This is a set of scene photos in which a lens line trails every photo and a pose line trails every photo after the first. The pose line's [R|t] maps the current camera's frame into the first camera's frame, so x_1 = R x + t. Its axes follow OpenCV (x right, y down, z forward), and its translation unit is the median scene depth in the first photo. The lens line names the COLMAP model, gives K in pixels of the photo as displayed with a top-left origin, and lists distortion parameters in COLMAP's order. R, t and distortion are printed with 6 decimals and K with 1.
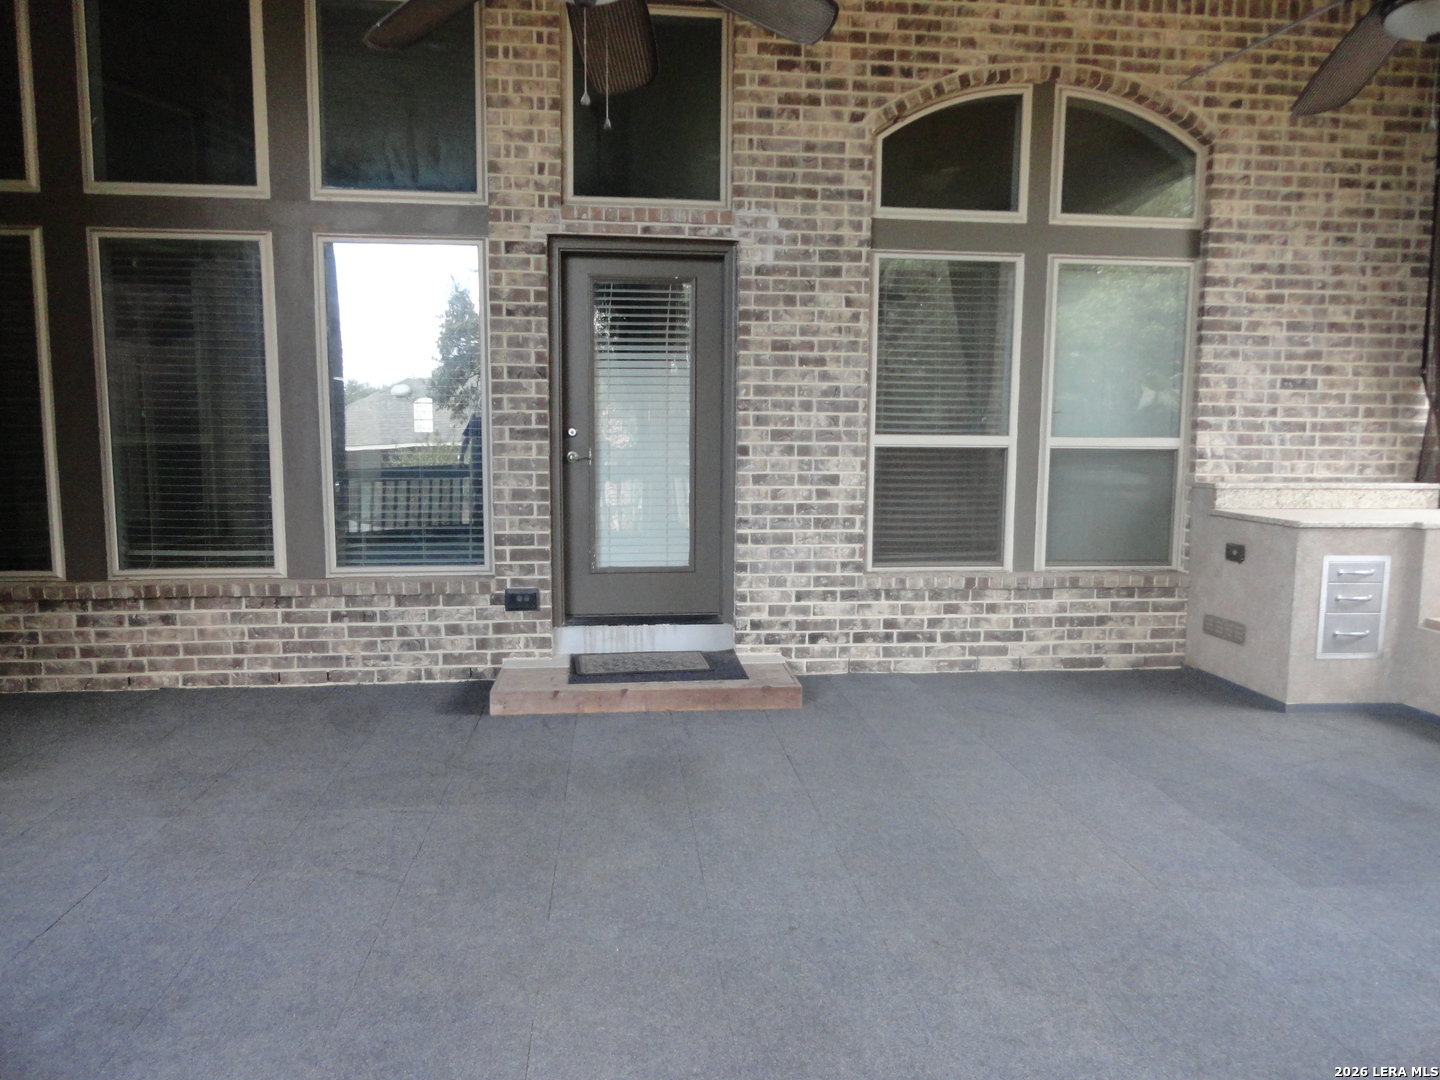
lens RADIAL K [[987.5, 0, 715.1], [0, 987.5, 537.3], [0, 0, 1]] dist [0.006943, 0.000840]
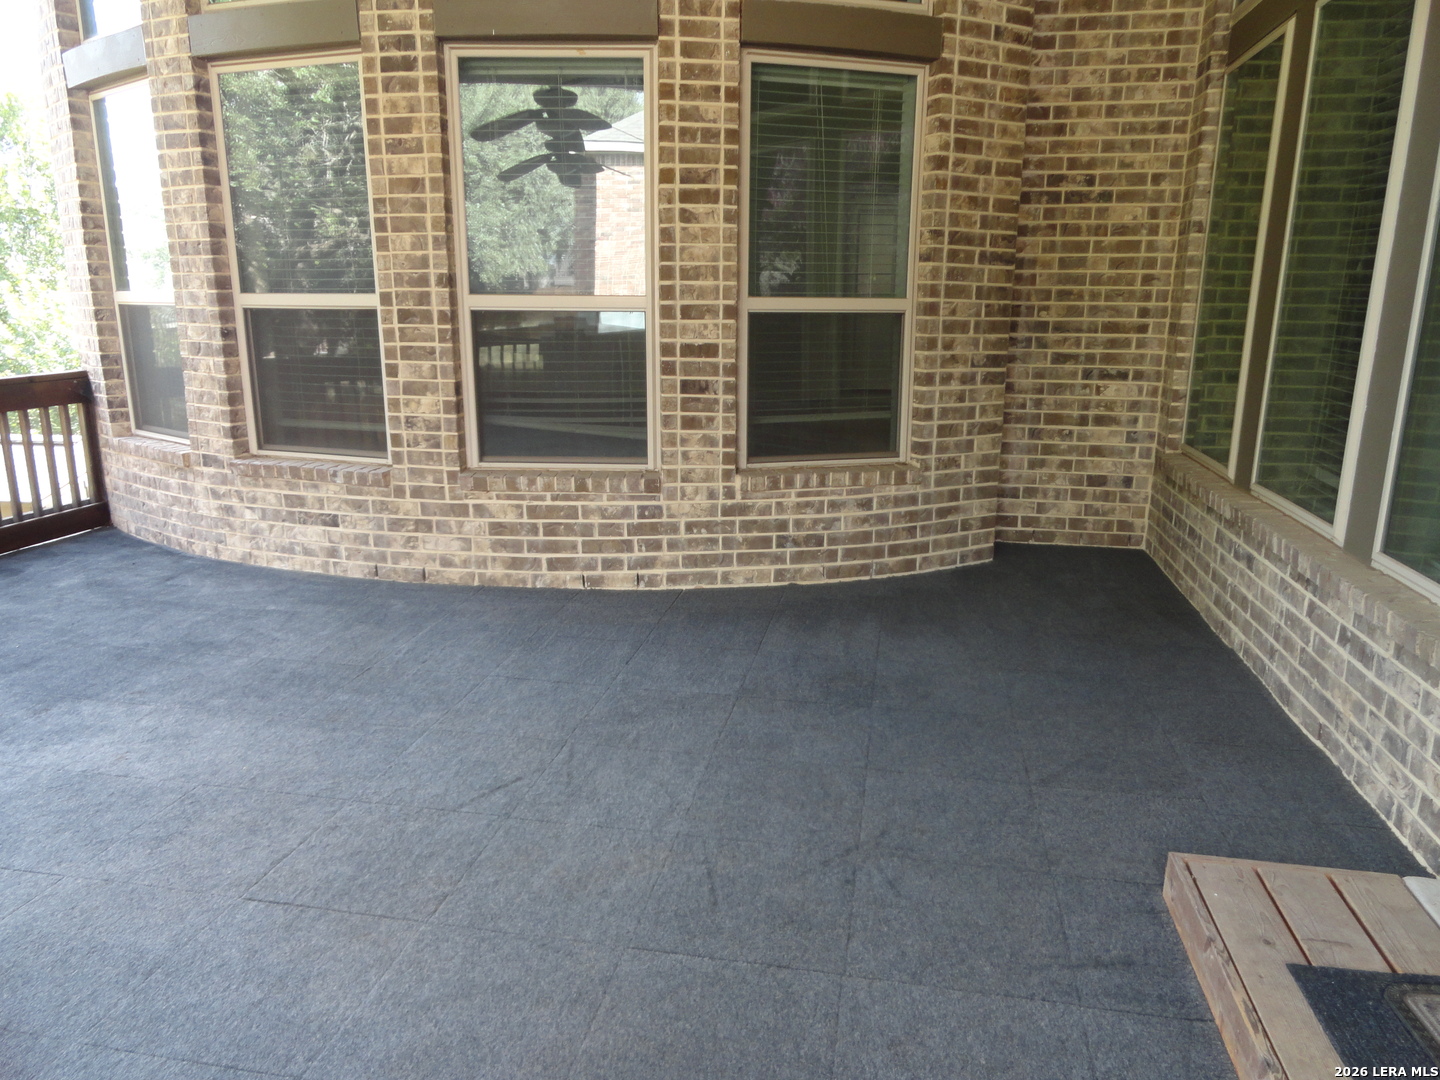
lens RADIAL K [[987.5, 0, 730.1], [0, 987.5, 535.8], [0, 0, 1]] dist [0.006943, 0.000840]
pose [[-0.281105, 0.222189, -0.933602, 0.214379], [-0.109578, 0.959035, 0.261235, -0.079612], [0.953400, 0.175737, -0.245243, 0.798230]]
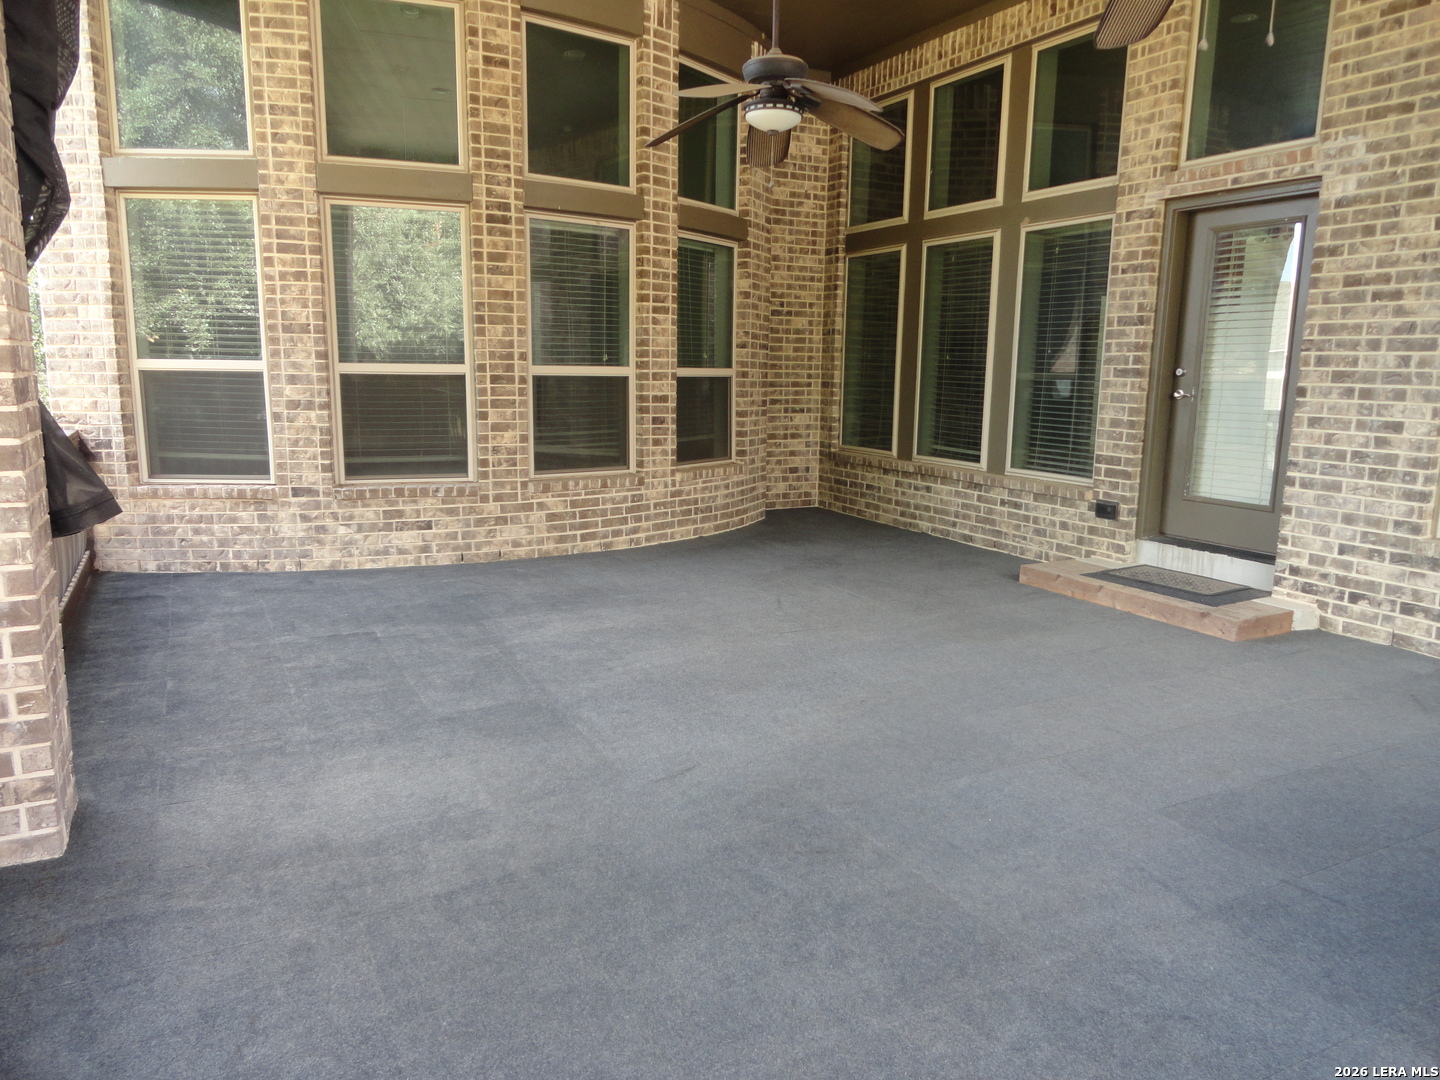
lens RADIAL K [[987.5, 0, 728.8], [0, 987.5, 535.2], [0, 0, 1]] dist [0.006943, 0.000840]
pose [[0.378836, 0.160111, -0.911509, 0.752239], [-0.113307, 0.985535, 0.126022, -0.006722], [0.918501, 0.055539, 0.391498, 0.098070]]
